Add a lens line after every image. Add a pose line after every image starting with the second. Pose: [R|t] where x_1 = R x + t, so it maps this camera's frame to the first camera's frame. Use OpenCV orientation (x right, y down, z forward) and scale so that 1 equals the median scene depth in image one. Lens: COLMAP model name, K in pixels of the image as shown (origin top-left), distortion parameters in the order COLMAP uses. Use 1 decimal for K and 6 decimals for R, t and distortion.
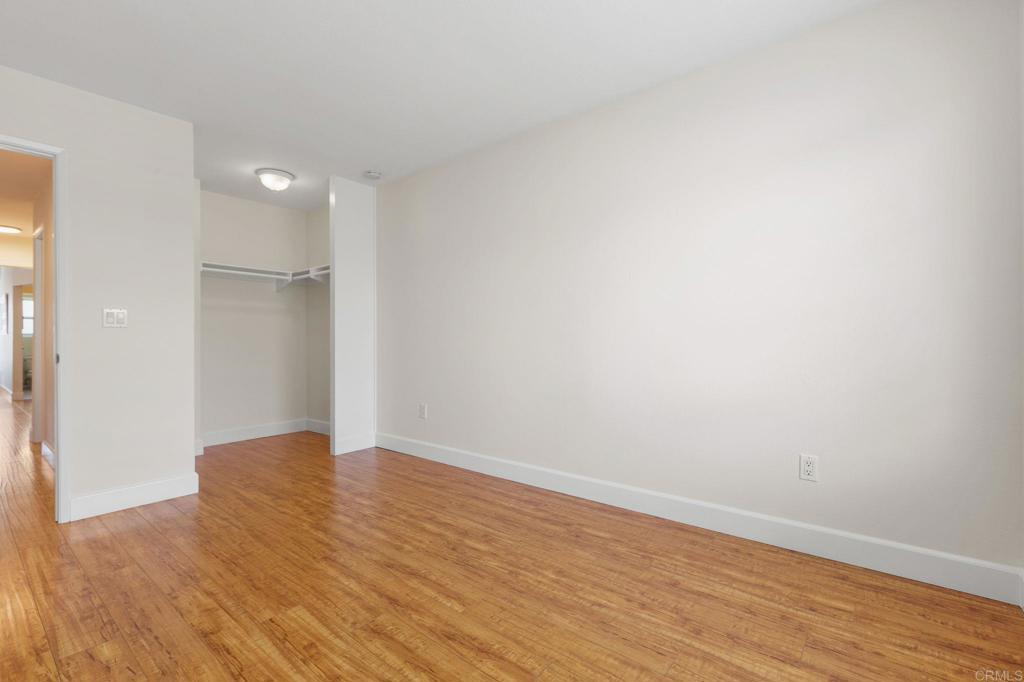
lens RADIAL K [[466.6, 0, 516.6], [0, 466.6, 338.4], [0, 0, 1]] dist [-0.000794, 0.000240]
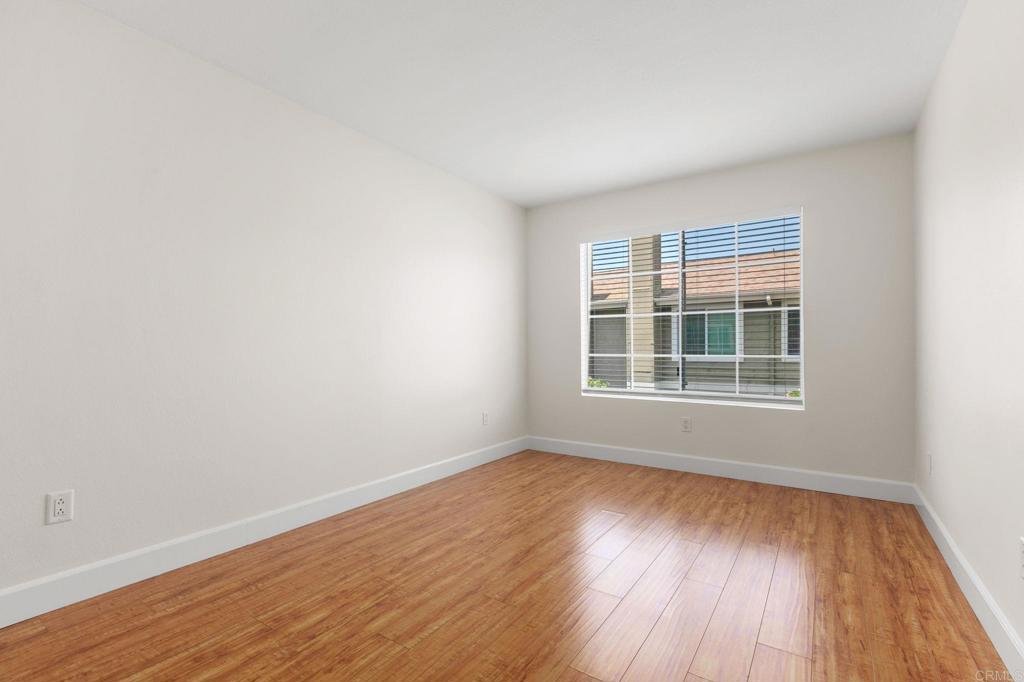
lens RADIAL K [[466.6, 0, 516.6], [0, 466.6, 338.4], [0, 0, 1]] dist [-0.000794, 0.000240]
pose [[-0.100431, 0.026294, 0.994596, -1.077775], [0.006006, 0.999649, -0.025821, 0.000726], [-0.994926, 0.003380, -0.100554, 0.883139]]
